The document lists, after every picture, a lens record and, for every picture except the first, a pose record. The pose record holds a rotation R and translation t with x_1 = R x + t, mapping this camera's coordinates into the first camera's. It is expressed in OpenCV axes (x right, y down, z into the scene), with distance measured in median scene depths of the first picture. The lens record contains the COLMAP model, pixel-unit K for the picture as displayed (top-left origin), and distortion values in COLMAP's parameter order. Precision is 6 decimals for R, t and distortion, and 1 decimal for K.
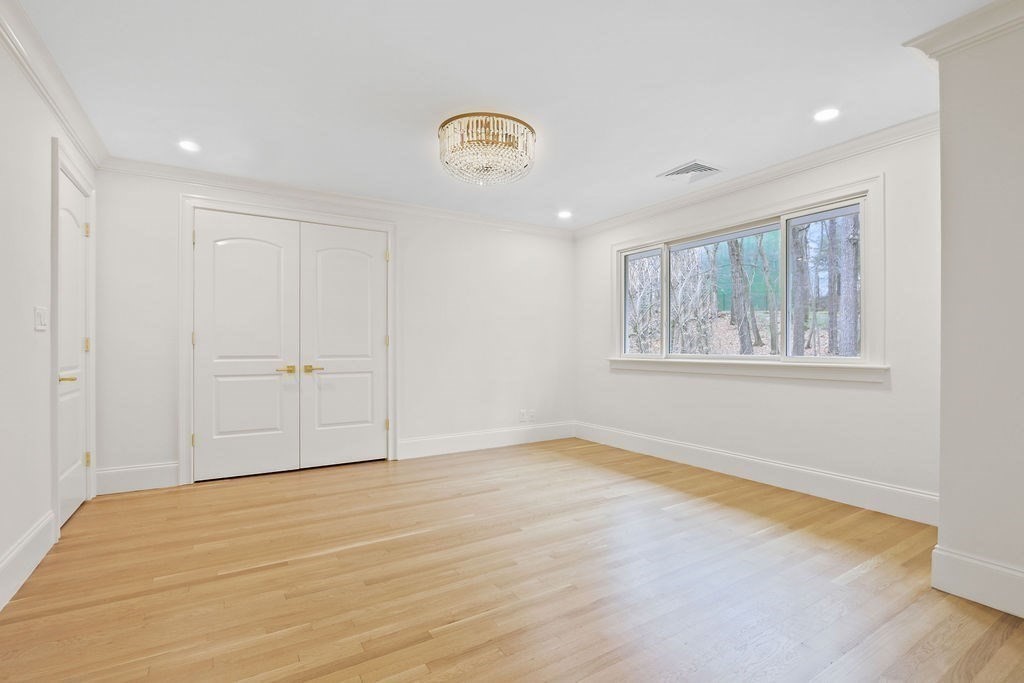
lens RADIAL K [[480.3, 0, 514.4], [0, 480.3, 341.6], [0, 0, 1]] dist [-0.015994, 0.000130]
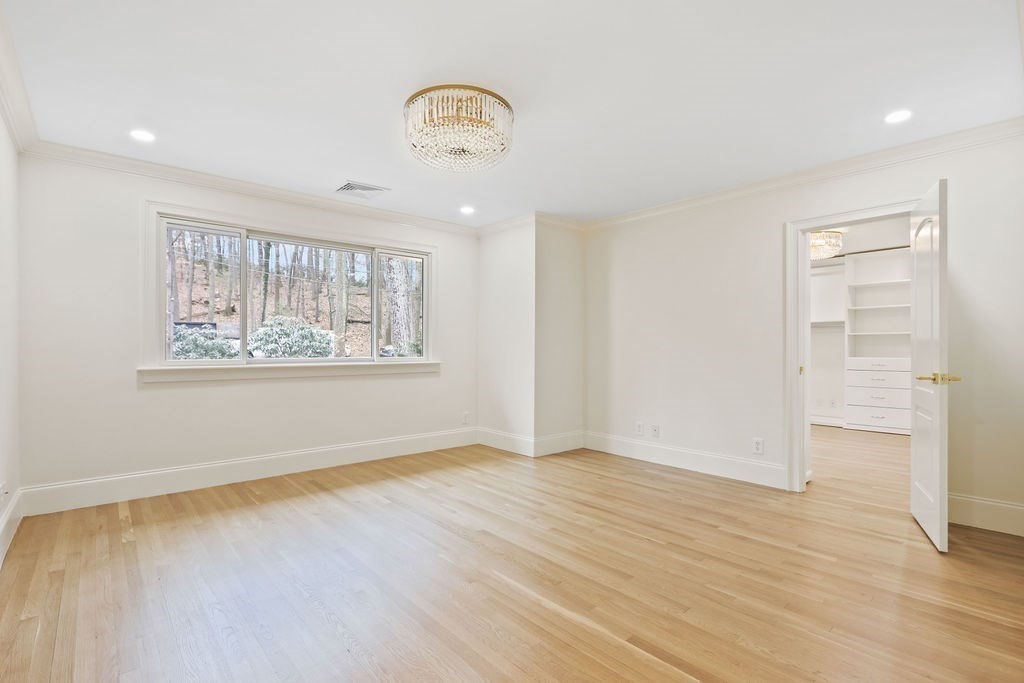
lens RADIAL K [[480.3, 0, 514.4], [0, 480.3, 341.6], [0, 0, 1]] dist [-0.015994, 0.000130]
pose [[-0.175332, 0.012949, 0.984424, -0.828750], [-0.013852, 0.999782, -0.015619, 0.002364], [-0.984412, -0.016374, -0.175114, 0.913098]]
